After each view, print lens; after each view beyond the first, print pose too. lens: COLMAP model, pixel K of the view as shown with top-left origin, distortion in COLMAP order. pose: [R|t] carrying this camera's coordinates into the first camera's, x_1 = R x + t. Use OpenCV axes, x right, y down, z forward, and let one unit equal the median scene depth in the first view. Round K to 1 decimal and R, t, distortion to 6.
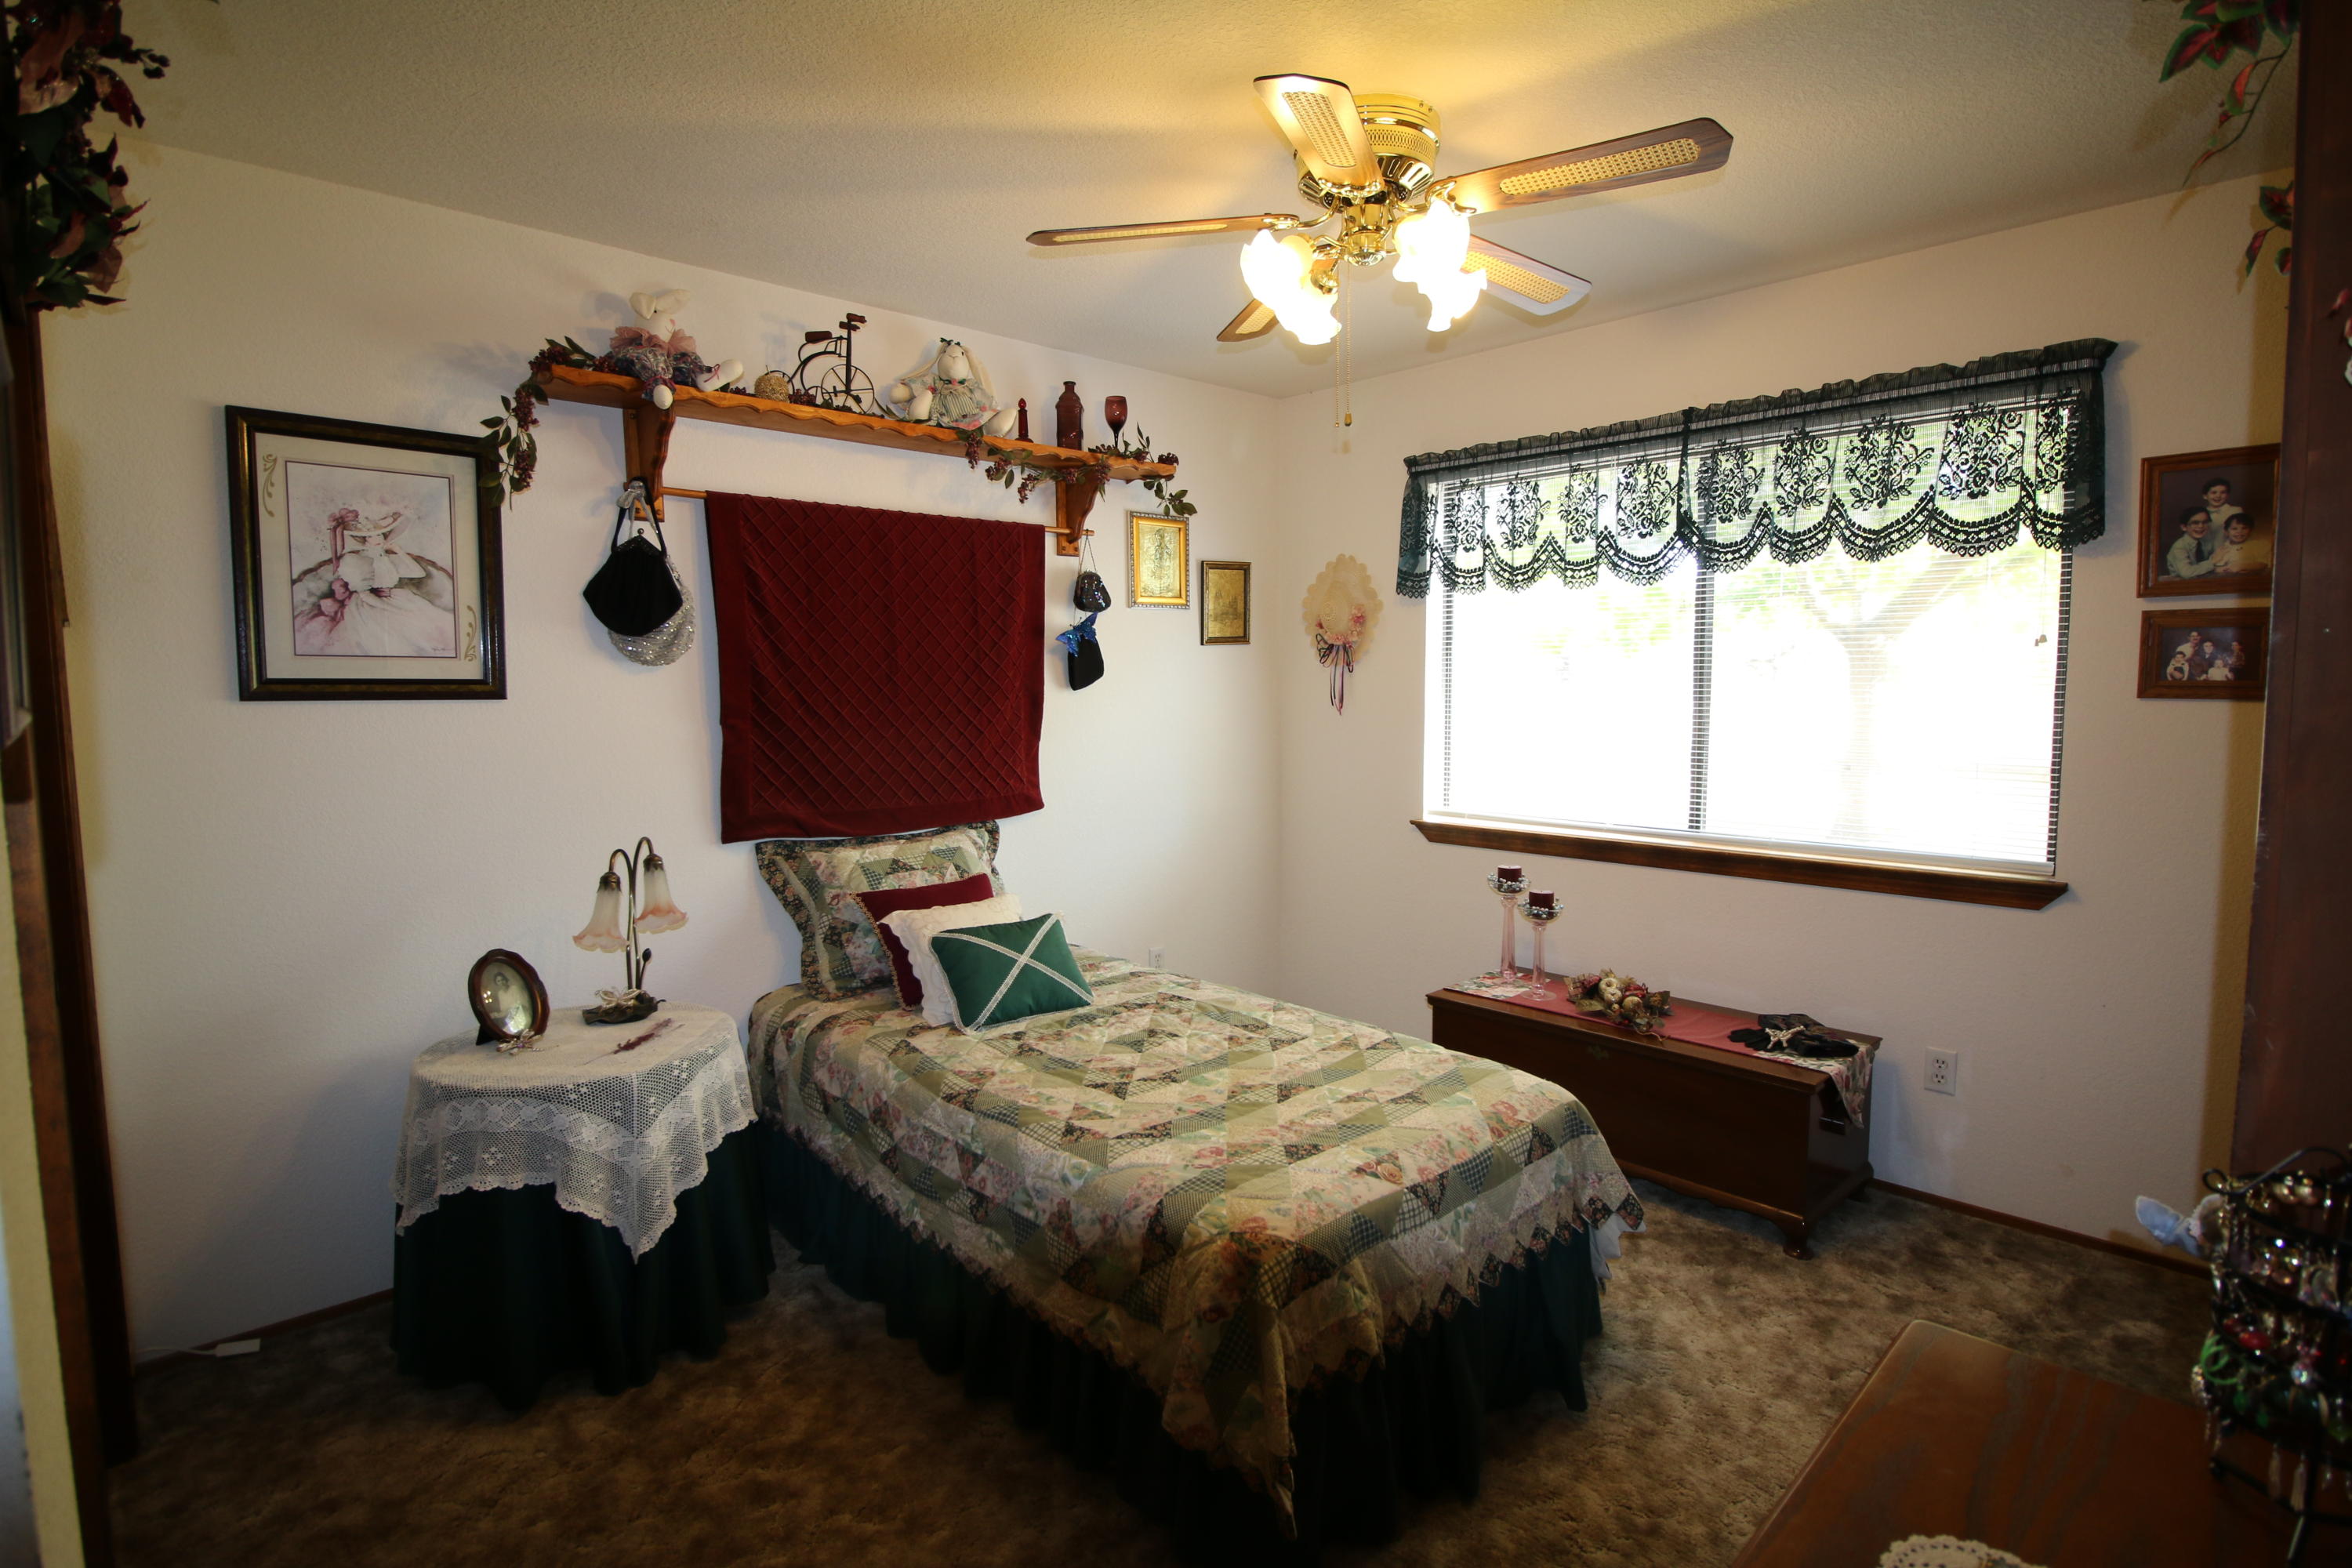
lens RADIAL K [[1154.1, 0, 1185.0], [0, 1154.1, 754.0], [0, 0, 1]] dist [-0.004889, -0.001342]
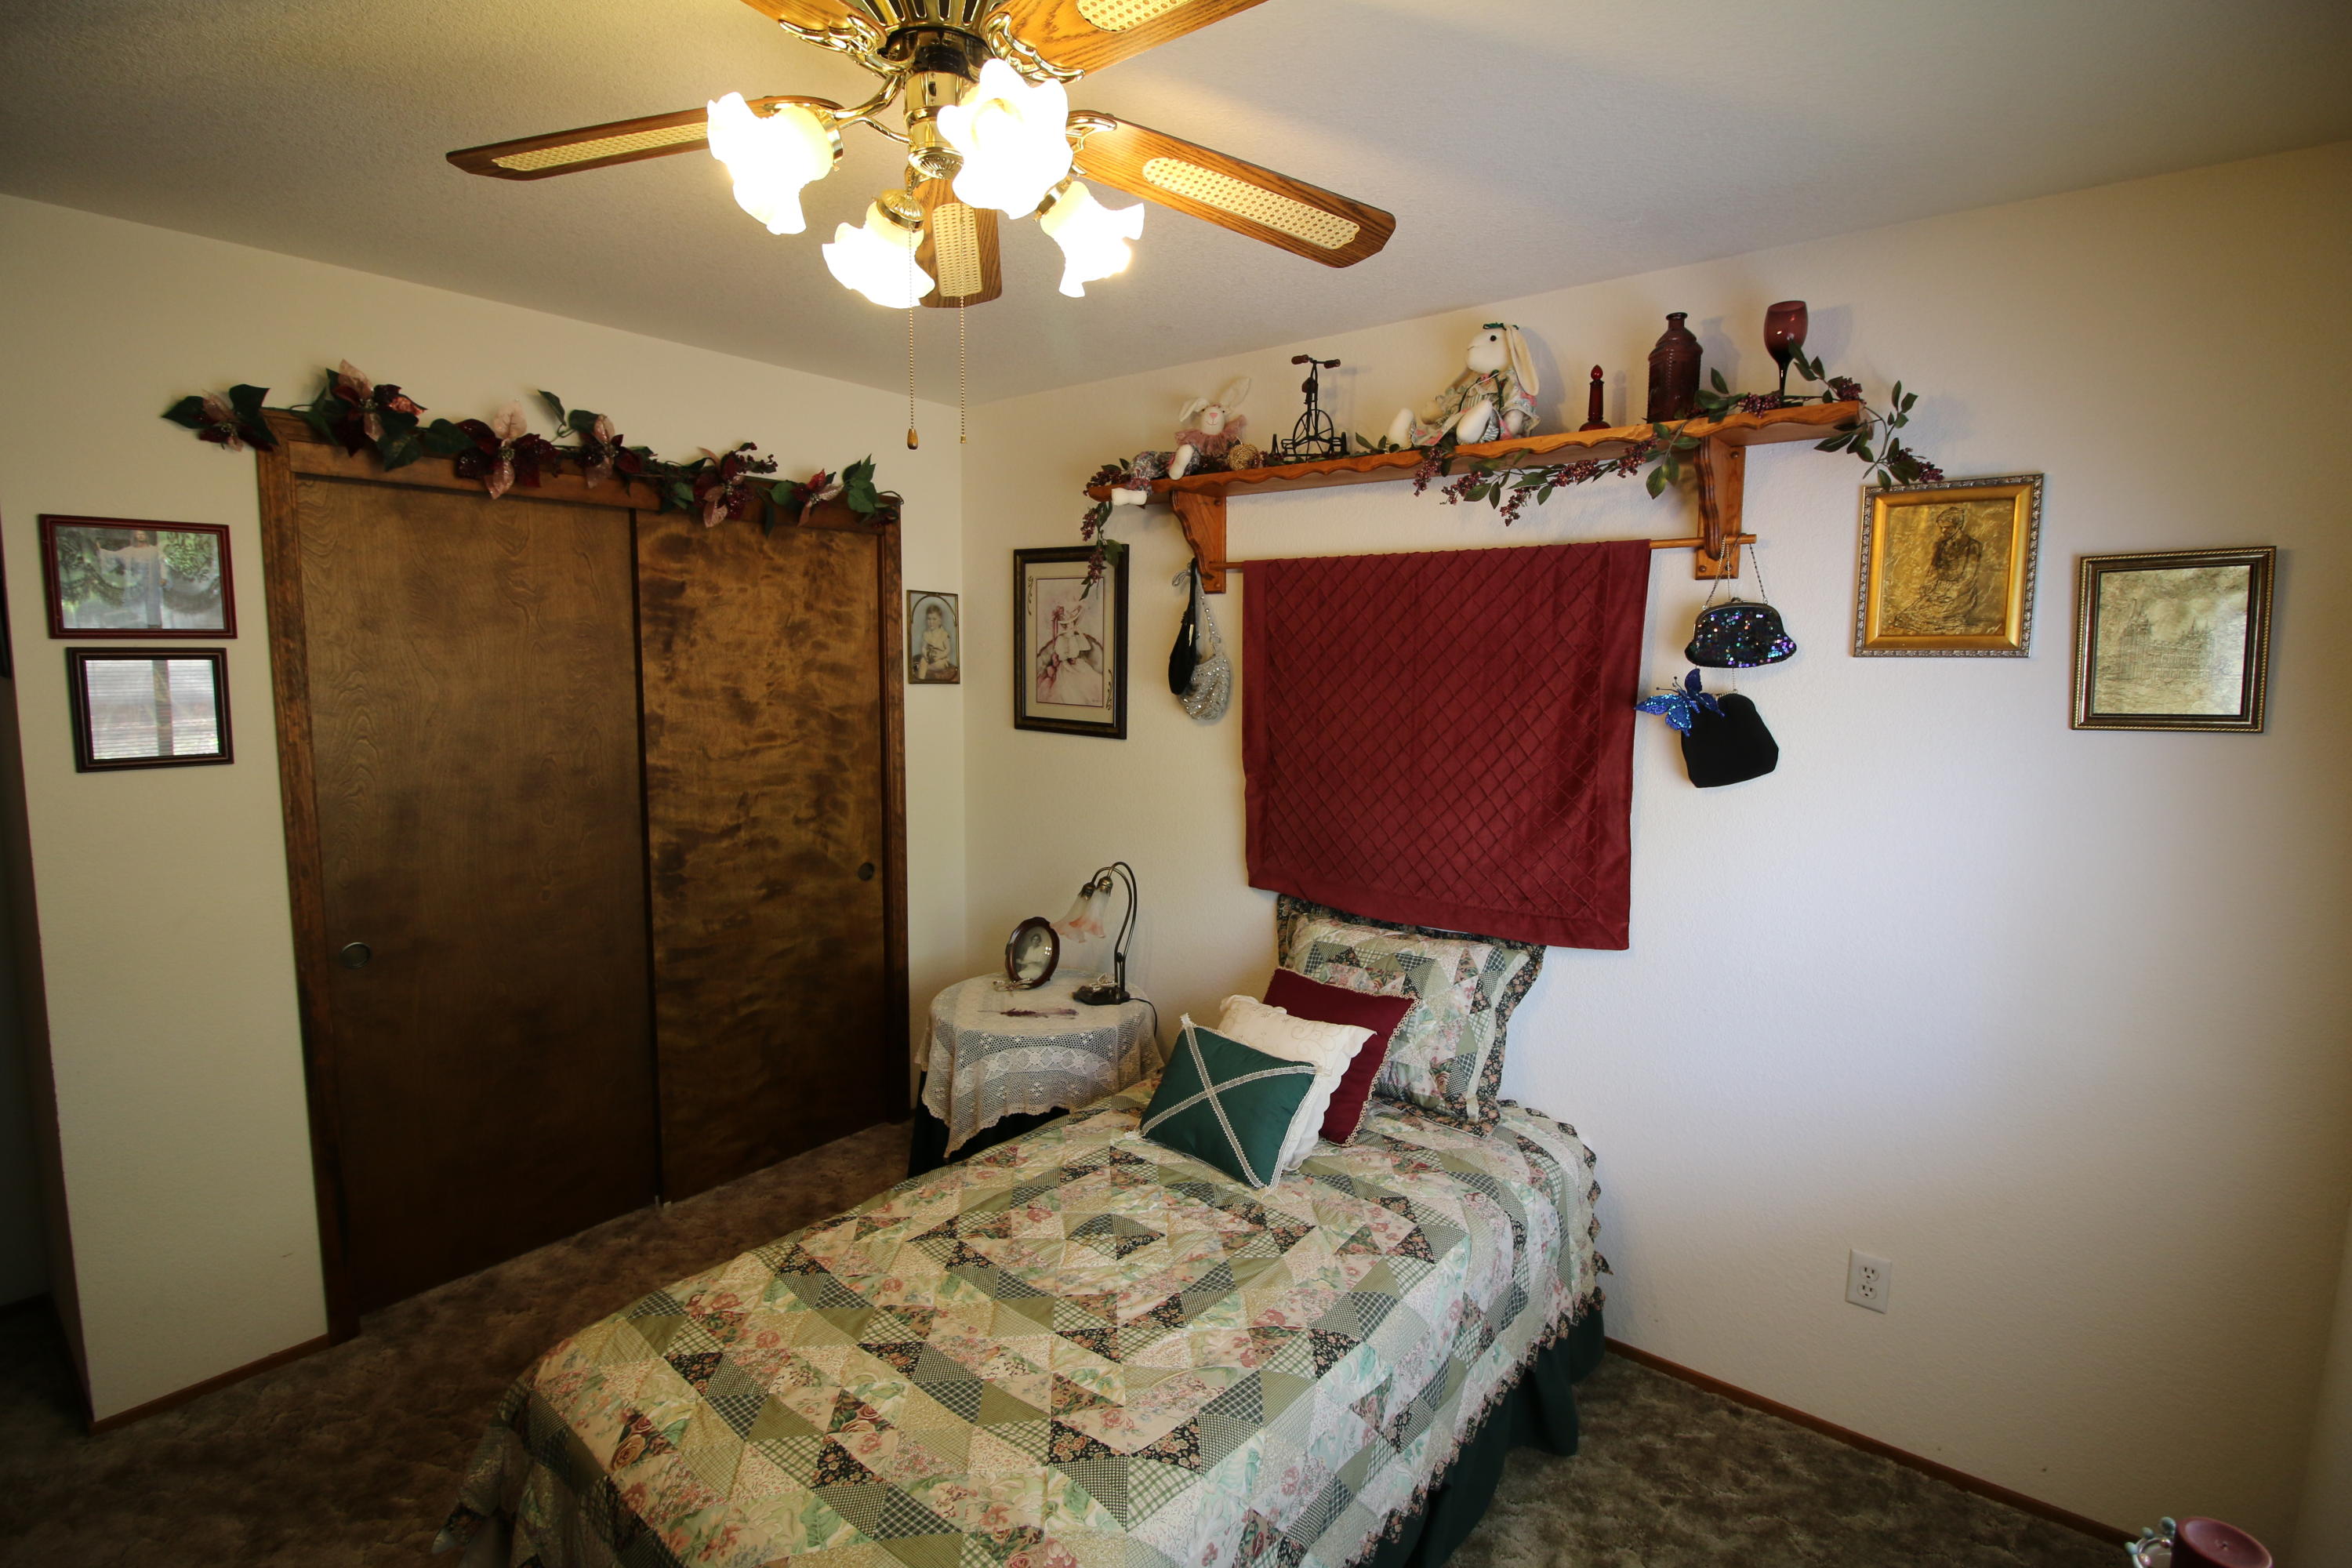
lens RADIAL K [[1074.2, 0, 1179.1], [0, 1074.2, 762.2], [0, 0, 1]] dist [0.000211, -0.016127]
pose [[0.144812, 0.107173, -0.983638, 0.671346], [-0.082043, 0.991994, 0.096005, -0.152664], [0.986052, 0.066798, 0.152446, 0.917508]]
